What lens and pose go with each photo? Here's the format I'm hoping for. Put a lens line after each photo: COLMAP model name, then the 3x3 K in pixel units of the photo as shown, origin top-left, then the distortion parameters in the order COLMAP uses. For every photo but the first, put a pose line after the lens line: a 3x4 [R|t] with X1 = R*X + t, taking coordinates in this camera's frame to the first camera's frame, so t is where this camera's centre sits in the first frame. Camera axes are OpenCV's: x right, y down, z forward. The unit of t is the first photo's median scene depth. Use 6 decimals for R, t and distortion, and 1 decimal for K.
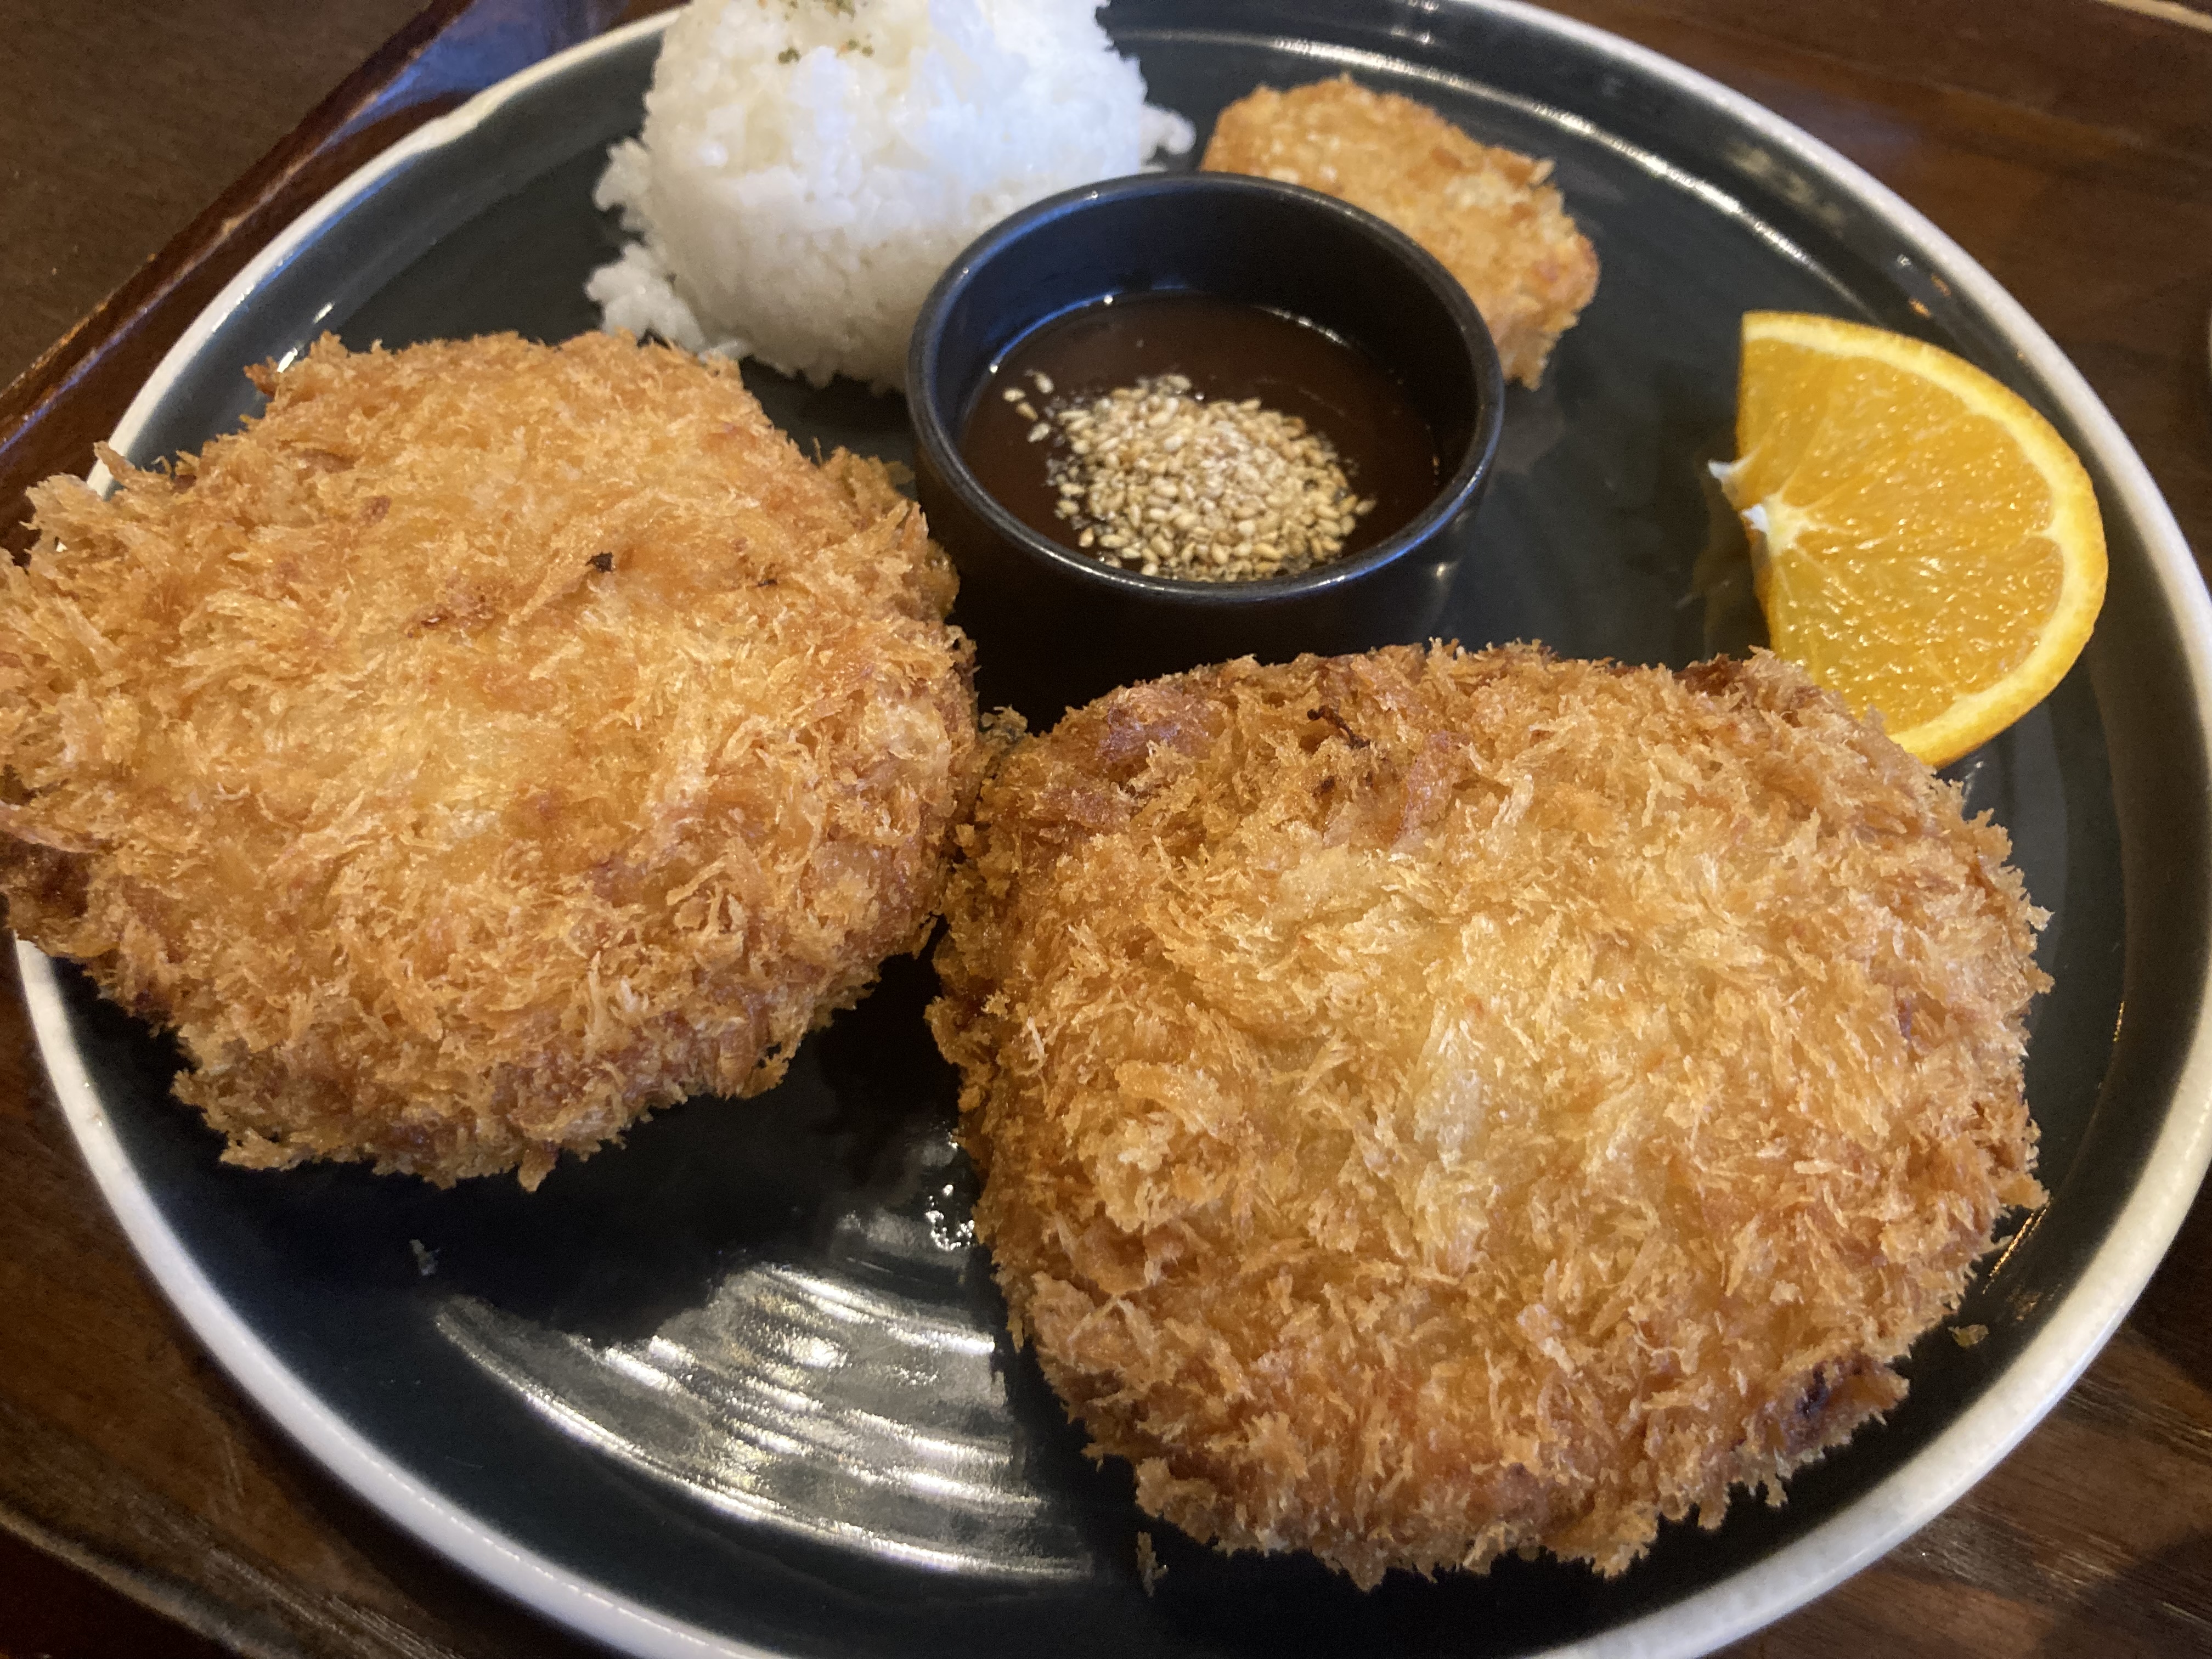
lens RADIAL K [[1623.4, 0, 1146.8], [0, 1623.4, 831.1], [0, 0, 1]] dist [0.062383, -0.107015]
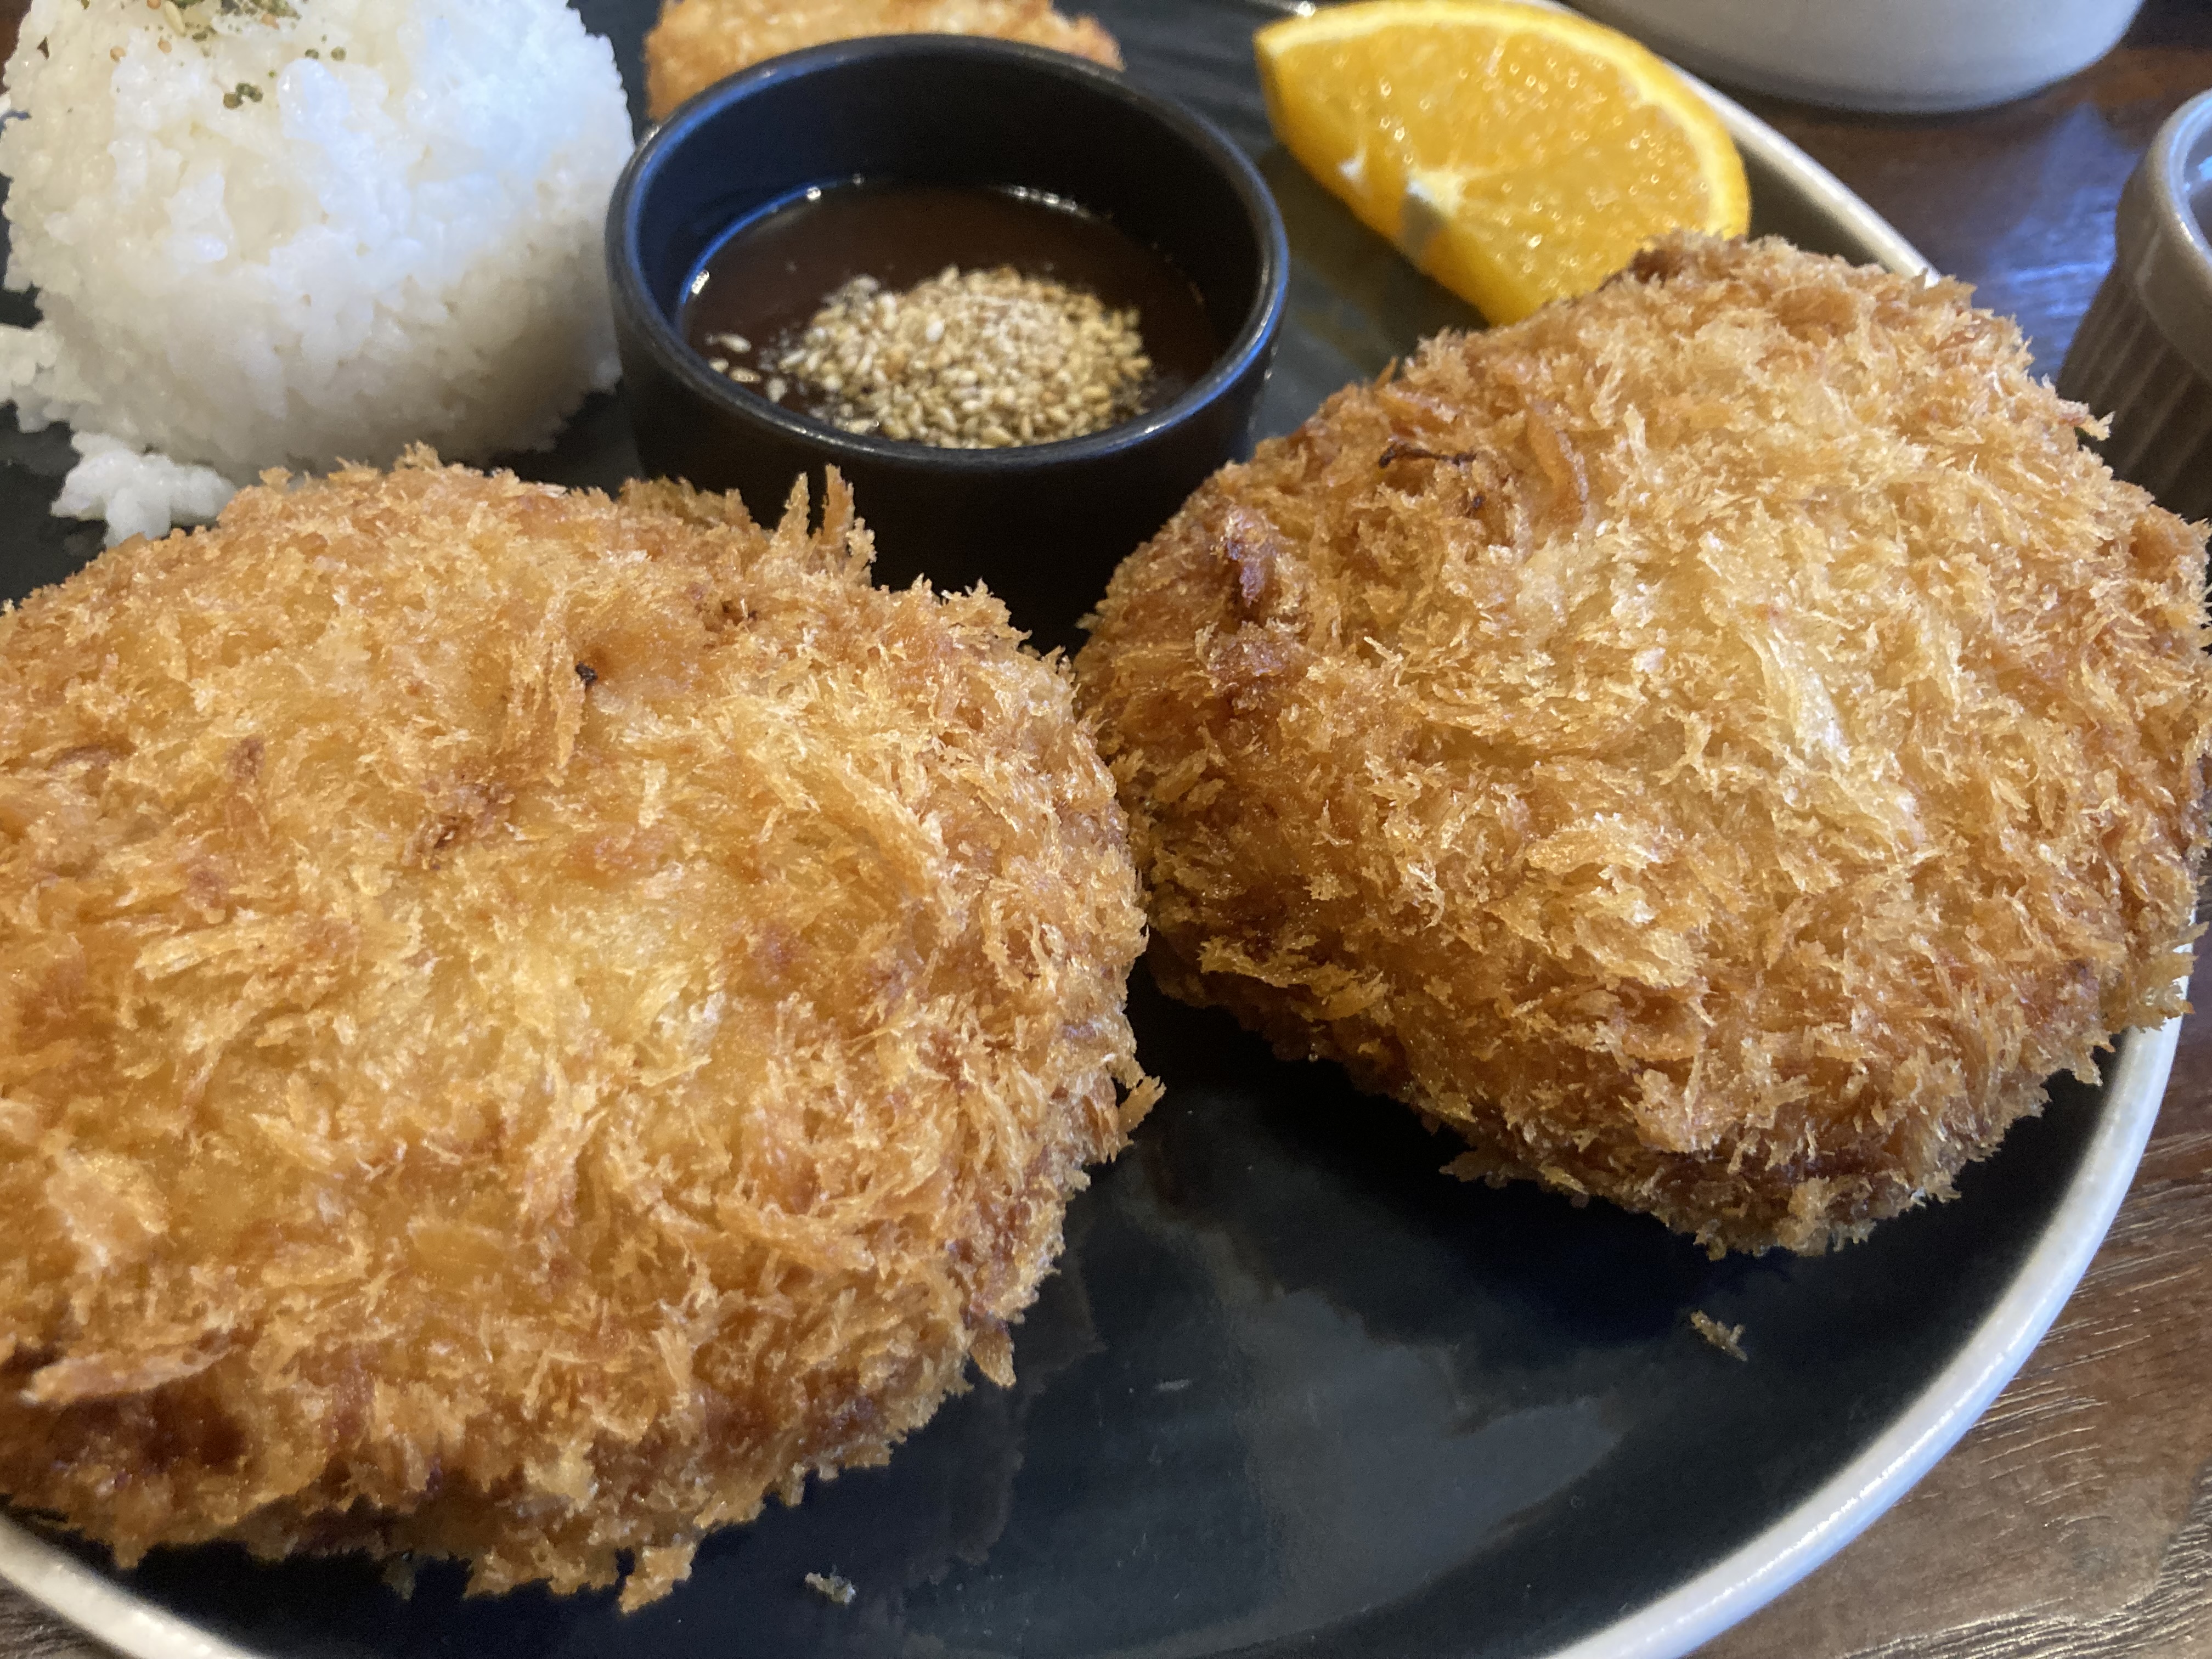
lens RADIAL K [[1623.4, 0, 1146.8], [0, 1623.4, 831.1], [0, 0, 1]] dist [0.062383, -0.107015]
pose [[0.805094, -0.494245, 0.327941, -0.423664], [0.489498, 0.865870, 0.103251, -0.053870], [-0.334986, 0.077400, 0.939039, 0.212266]]
